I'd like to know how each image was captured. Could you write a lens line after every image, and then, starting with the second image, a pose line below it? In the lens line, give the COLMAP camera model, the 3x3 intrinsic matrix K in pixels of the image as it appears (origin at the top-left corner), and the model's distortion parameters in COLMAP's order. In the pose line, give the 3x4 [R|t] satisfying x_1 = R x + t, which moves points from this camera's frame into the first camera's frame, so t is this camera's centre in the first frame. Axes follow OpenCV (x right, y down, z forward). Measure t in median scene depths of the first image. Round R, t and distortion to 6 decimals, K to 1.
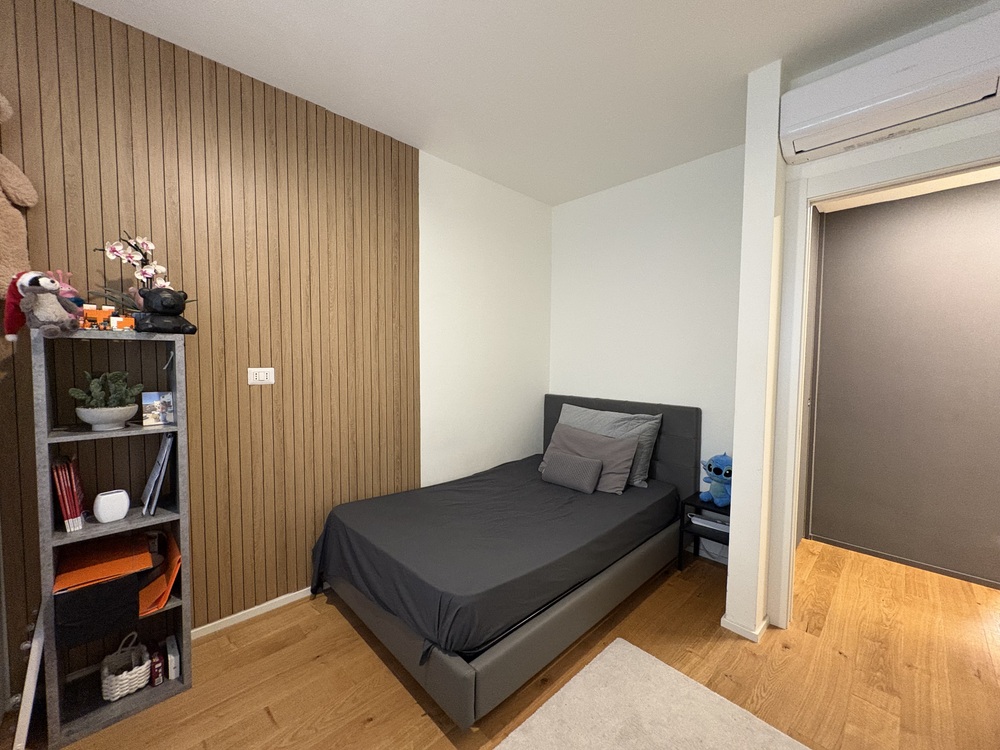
lens RADIAL K [[397.2, 0, 499.6], [0, 397.2, 375.2], [0, 0, 1]] dist [0.001712, -0.000422]
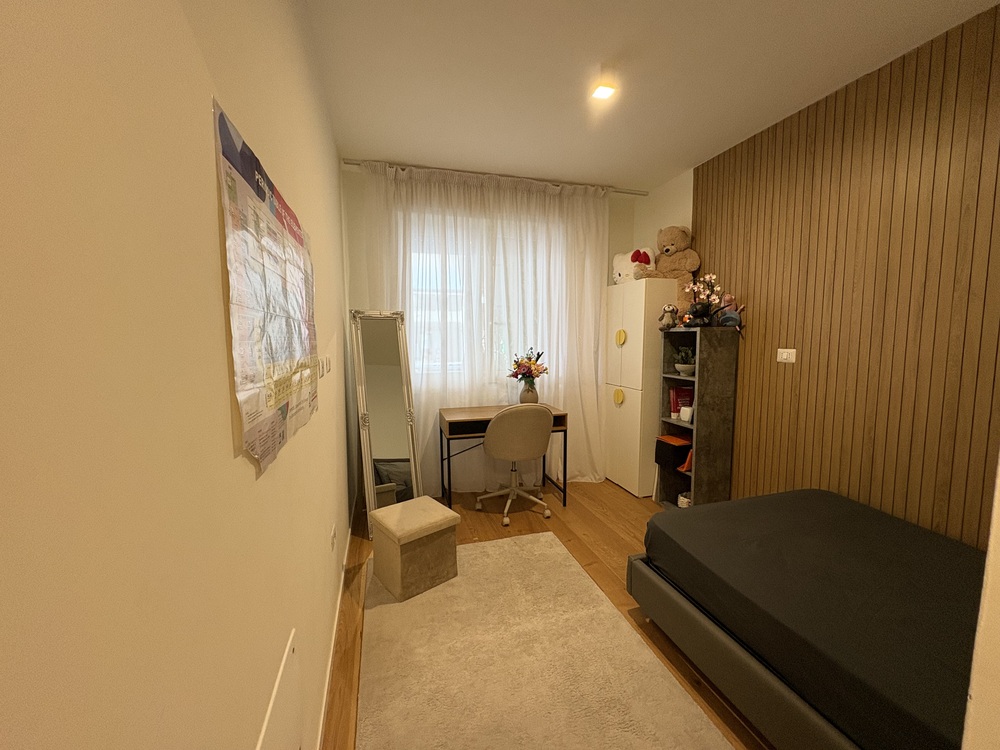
lens RADIAL K [[397.2, 0, 499.8], [0, 397.2, 373.4], [0, 0, 1]] dist [0.001712, -0.000422]
pose [[-0.454908, 0.075739, -0.887312, 0.902268], [-0.042666, 0.993379, 0.106667, -0.036366], [0.889516, 0.086382, -0.448665, 0.762359]]
